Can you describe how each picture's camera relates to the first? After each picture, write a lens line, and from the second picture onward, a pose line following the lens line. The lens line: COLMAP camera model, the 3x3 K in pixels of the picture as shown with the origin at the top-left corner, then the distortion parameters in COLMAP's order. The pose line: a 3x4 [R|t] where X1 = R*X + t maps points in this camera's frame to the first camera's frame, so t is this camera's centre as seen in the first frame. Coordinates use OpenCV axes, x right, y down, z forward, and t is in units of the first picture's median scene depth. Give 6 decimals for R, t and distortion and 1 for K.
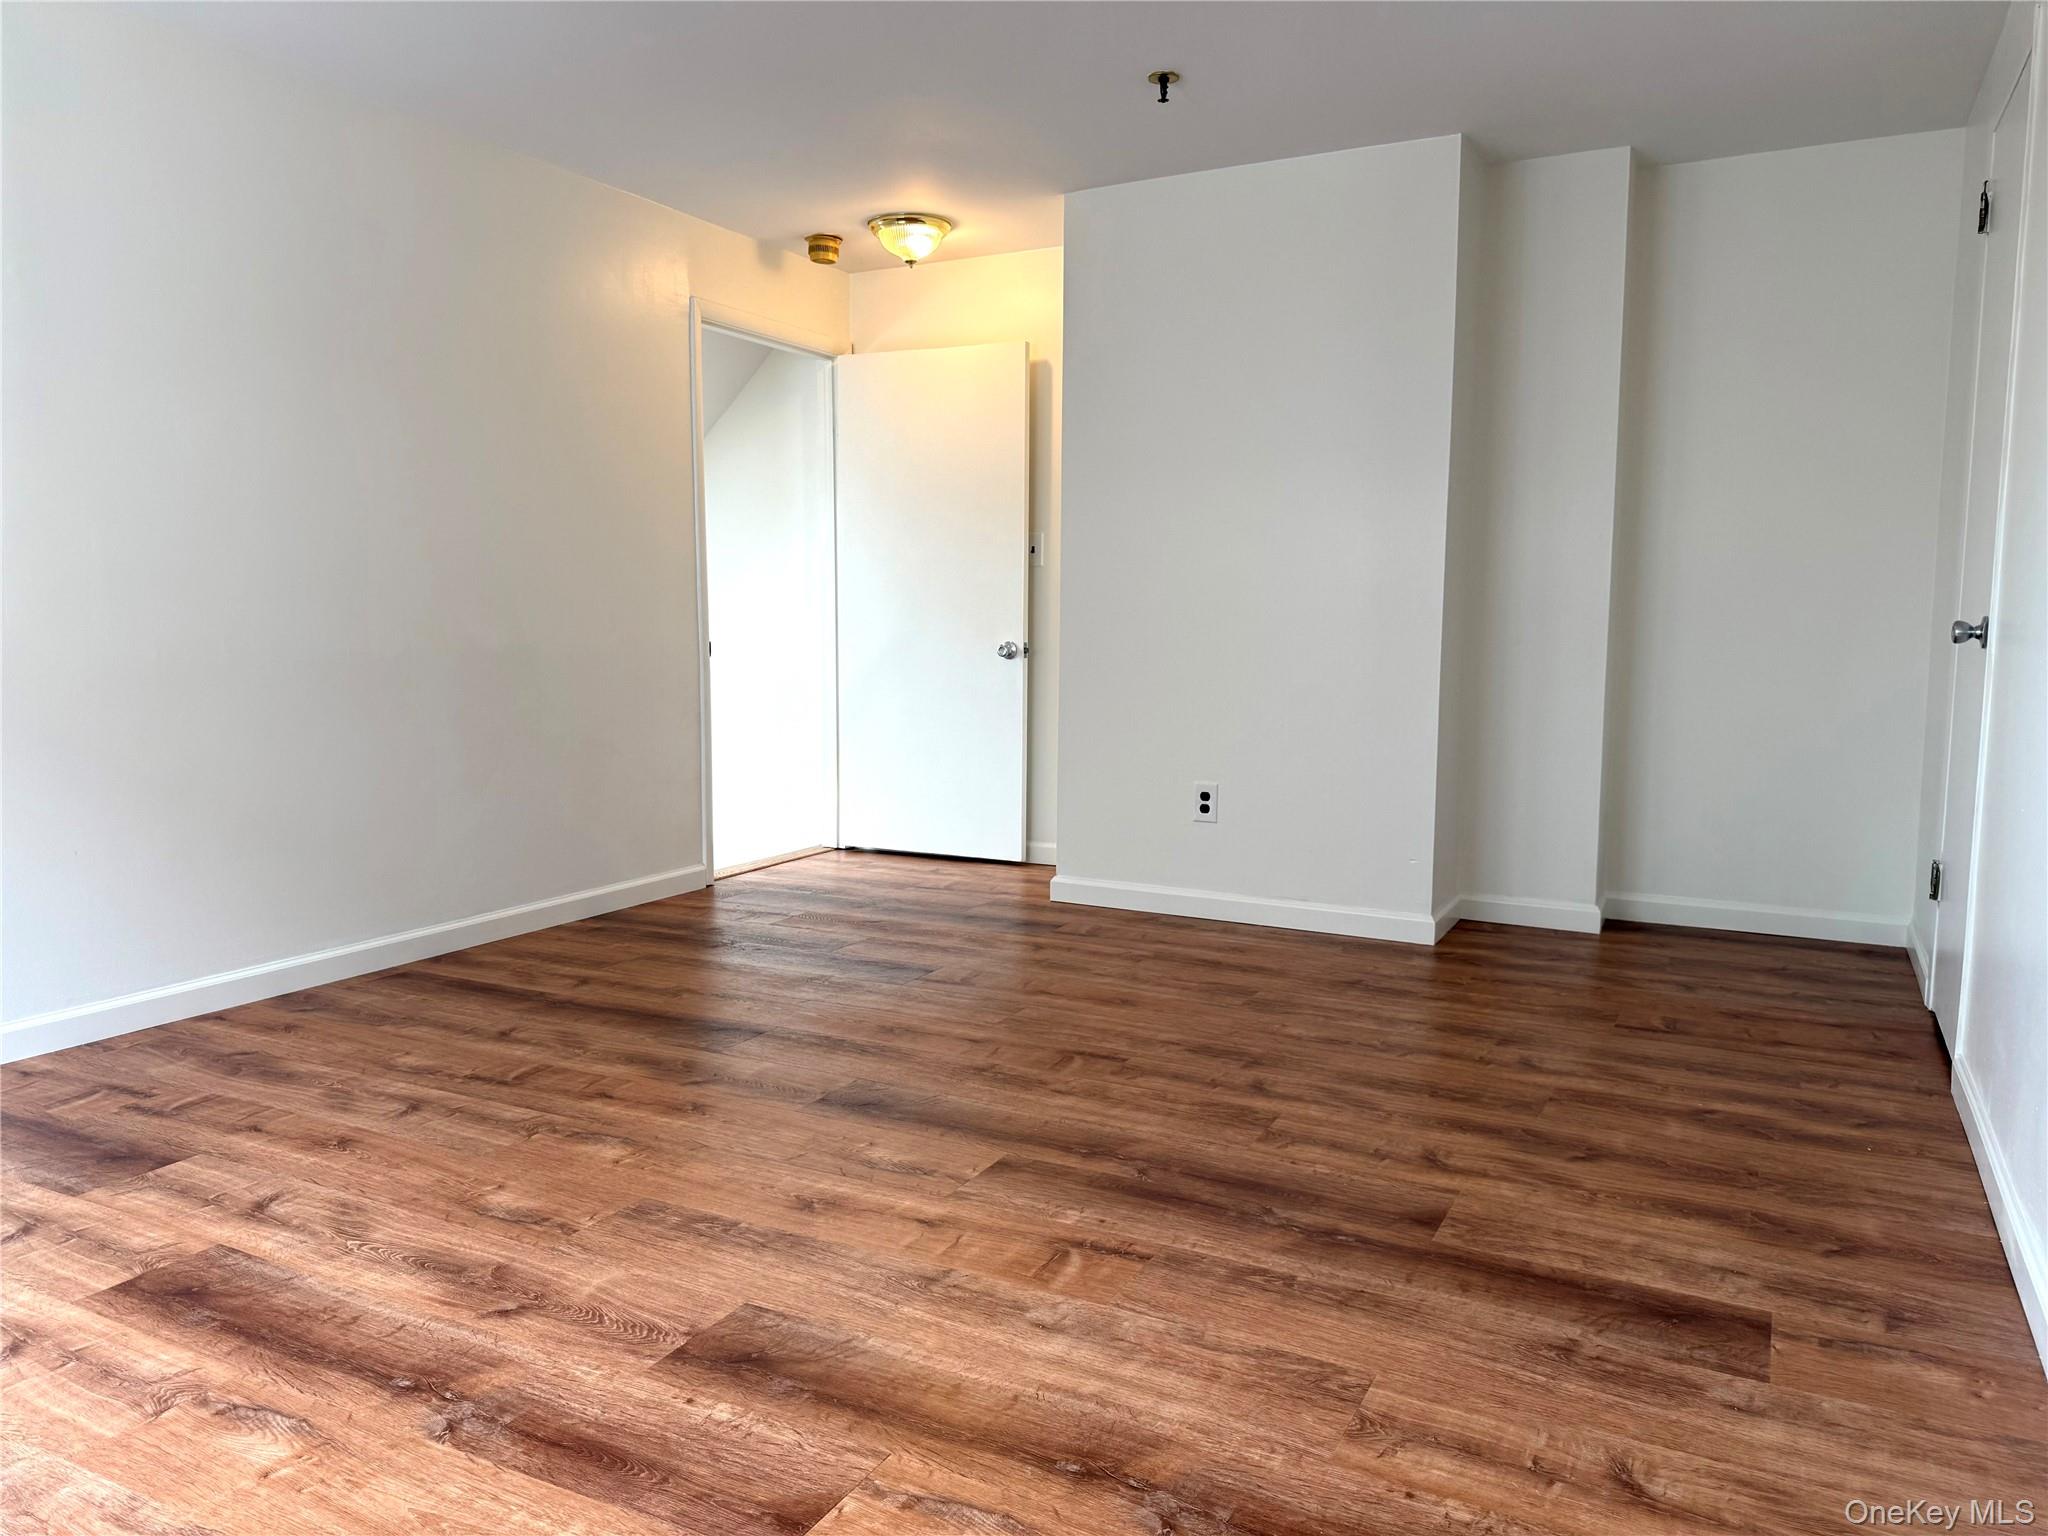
lens RADIAL K [[1420.3, 0, 1071.4], [0, 1420.3, 753.3], [0, 0, 1]] dist [0.071978, -0.092895]
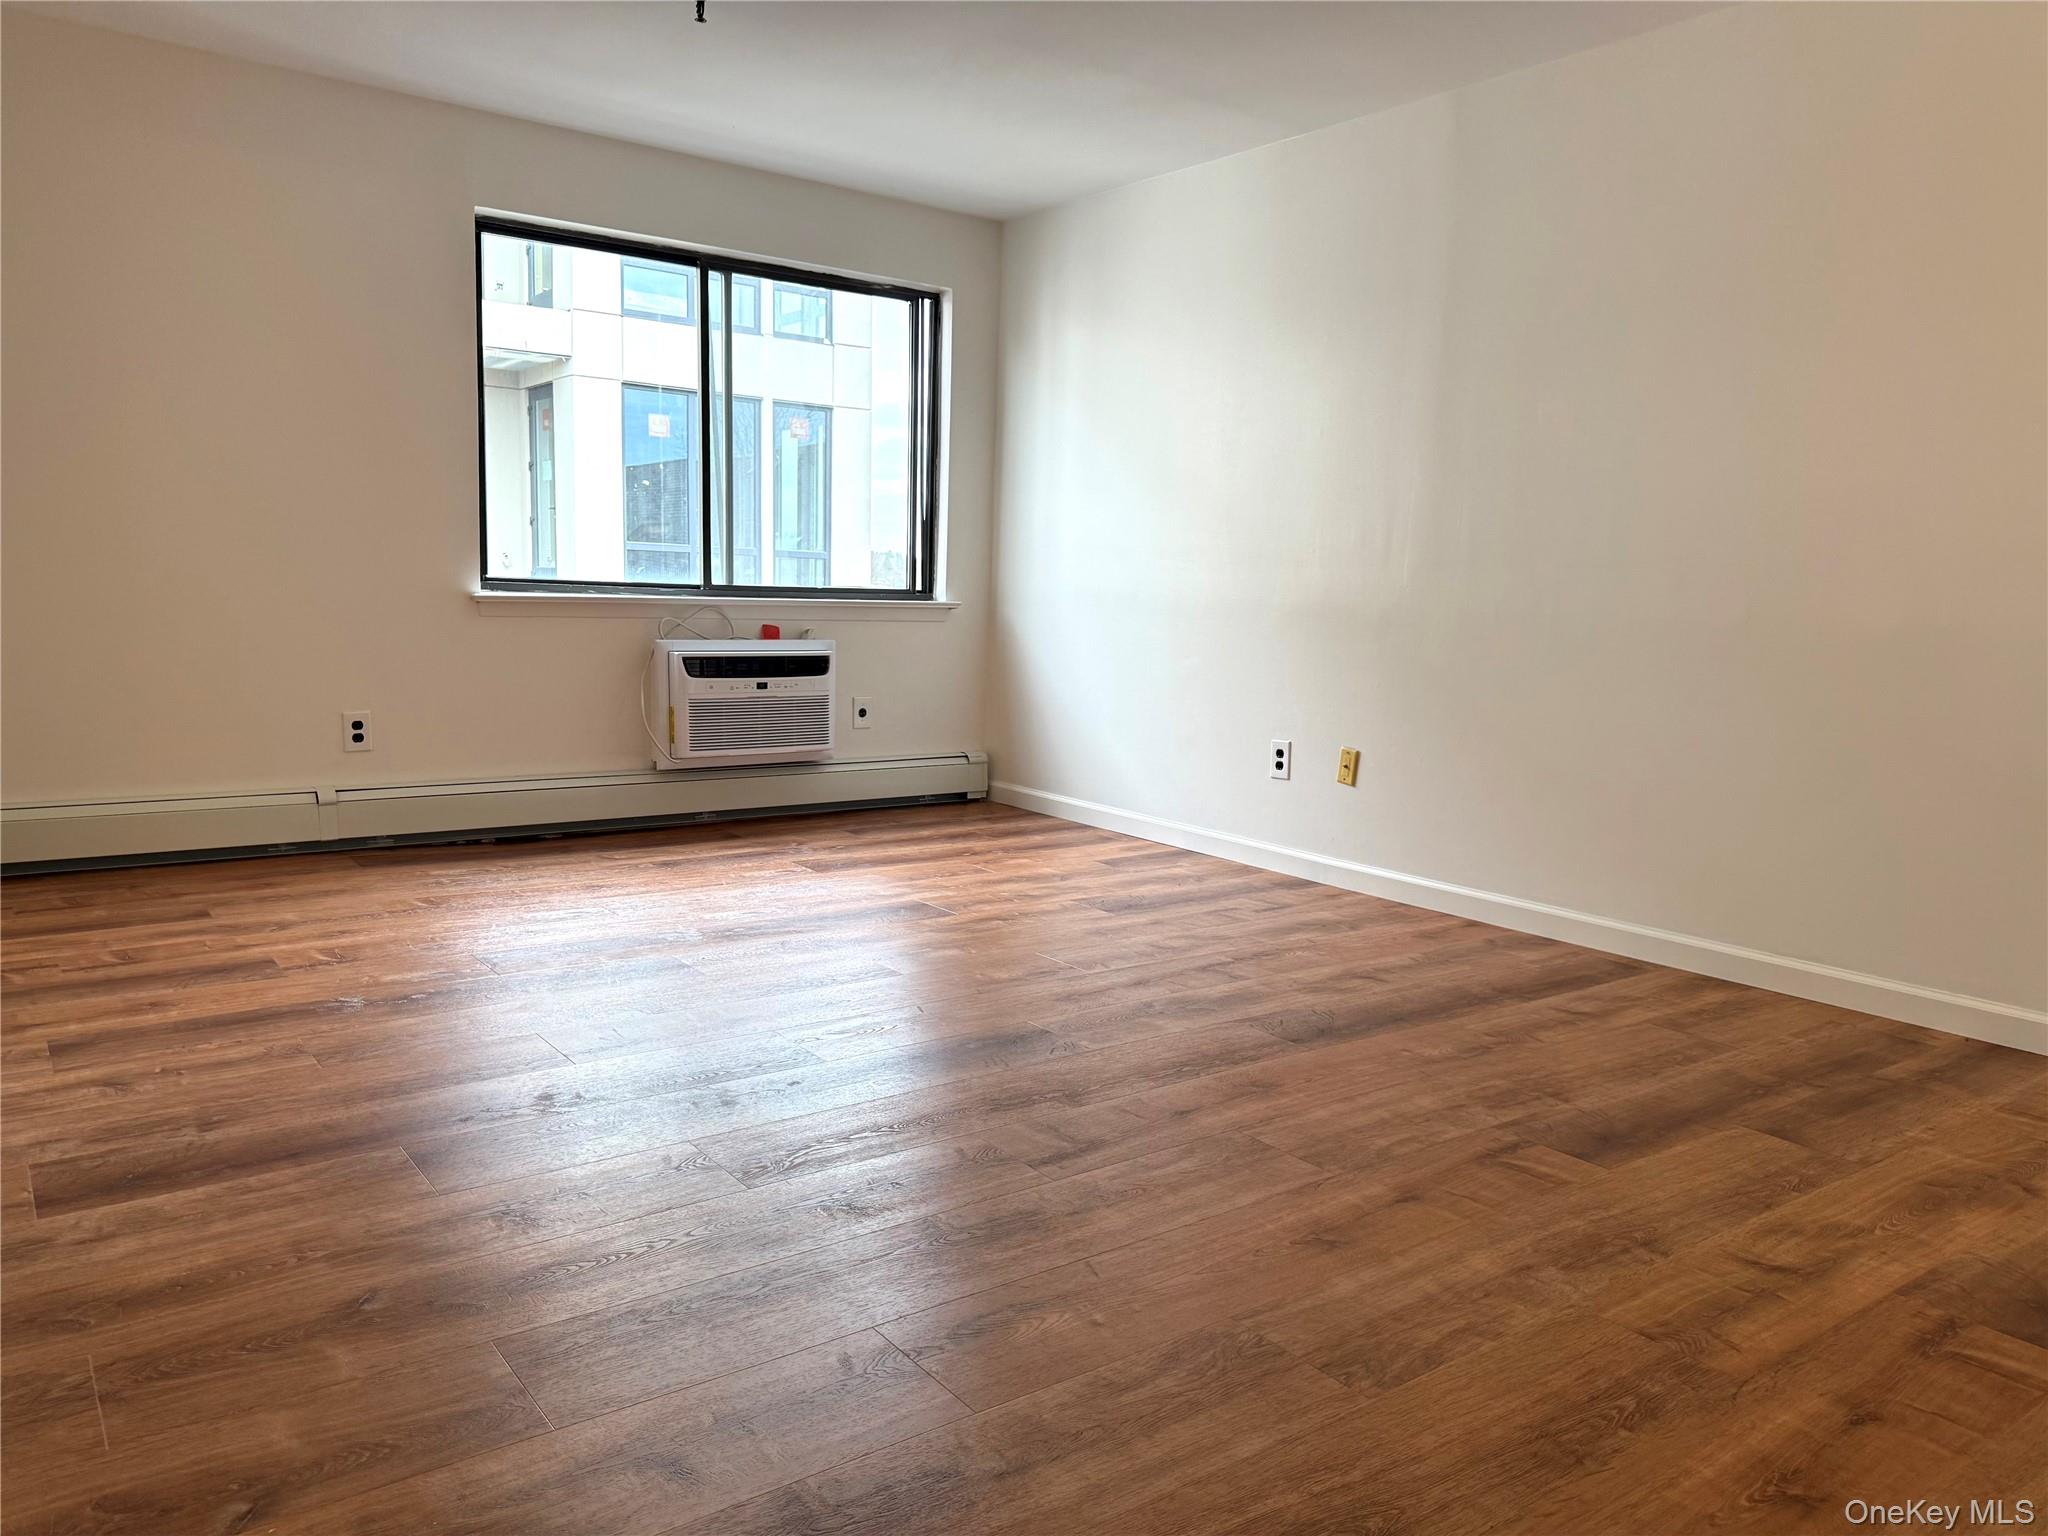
lens RADIAL K [[1450.1, 0, 1020.2], [0, 1450.1, 773.8], [0, 0, 1]] dist [0.082509, -0.099377]
pose [[-0.456245, 0.093616, -0.884916, 0.916540], [-0.119567, 0.978983, 0.165214, -0.133350], [0.881785, 0.181185, -0.435463, 1.737416]]
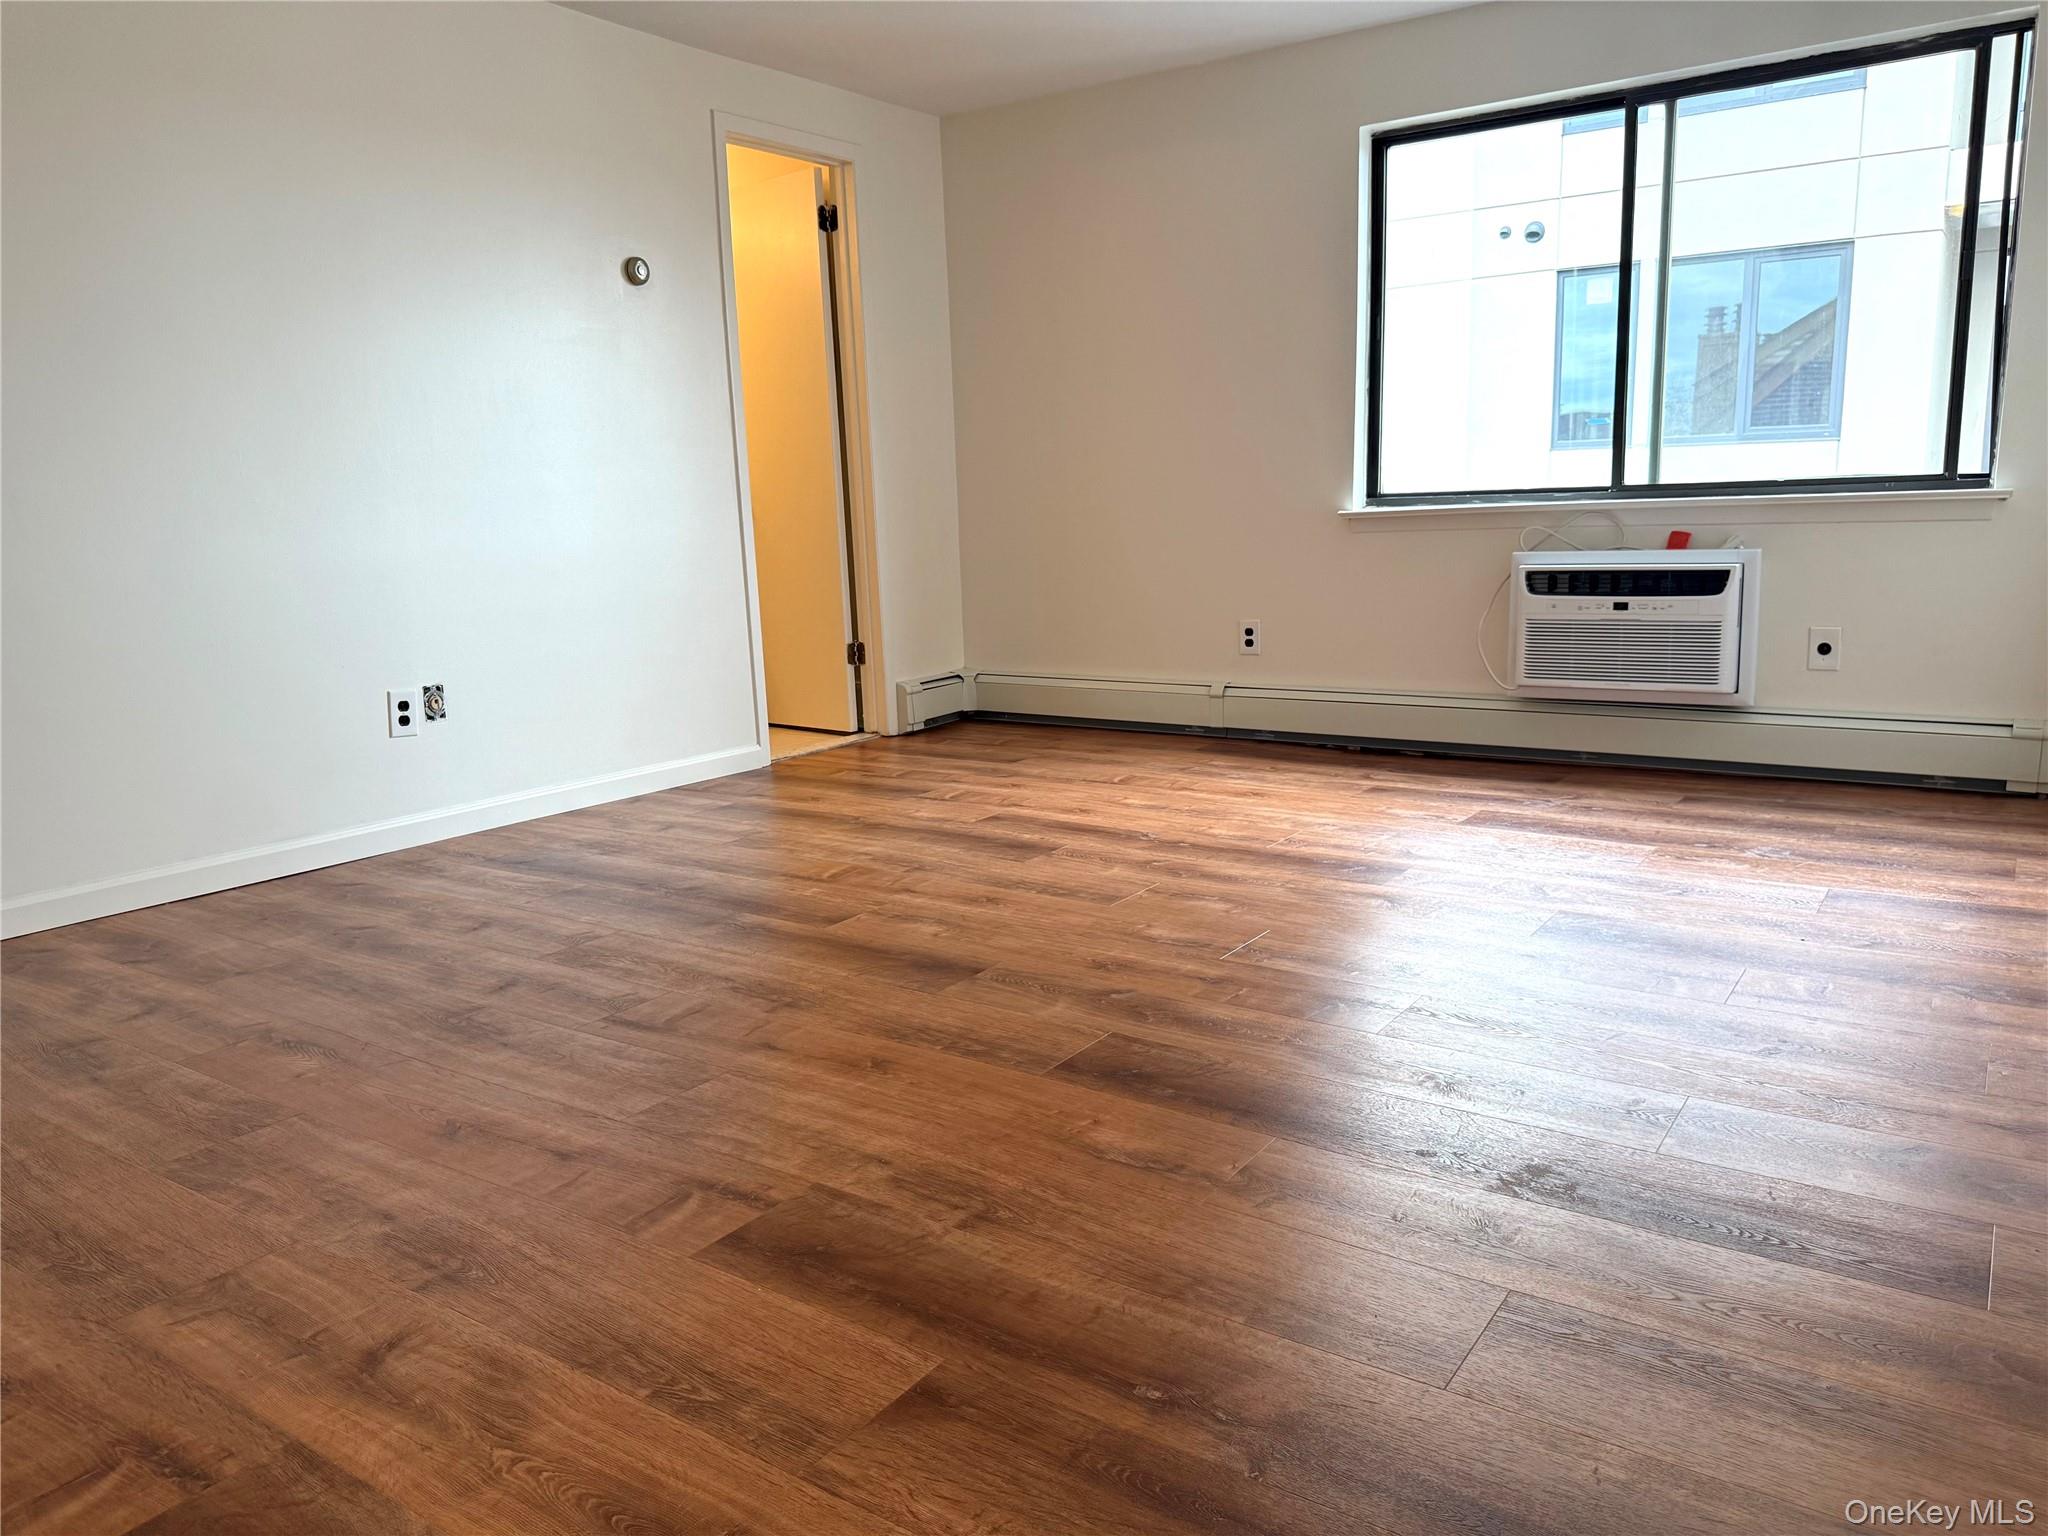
lens RADIAL K [[1450.1, 0, 1020.2], [0, 1450.1, 773.8], [0, 0, 1]] dist [0.082509, -0.099377]
pose [[-0.987446, -0.006522, 0.157819, -0.439861], [0.037552, 0.960808, 0.274658, -0.183918], [-0.153425, 0.277136, -0.948502, 2.326609]]
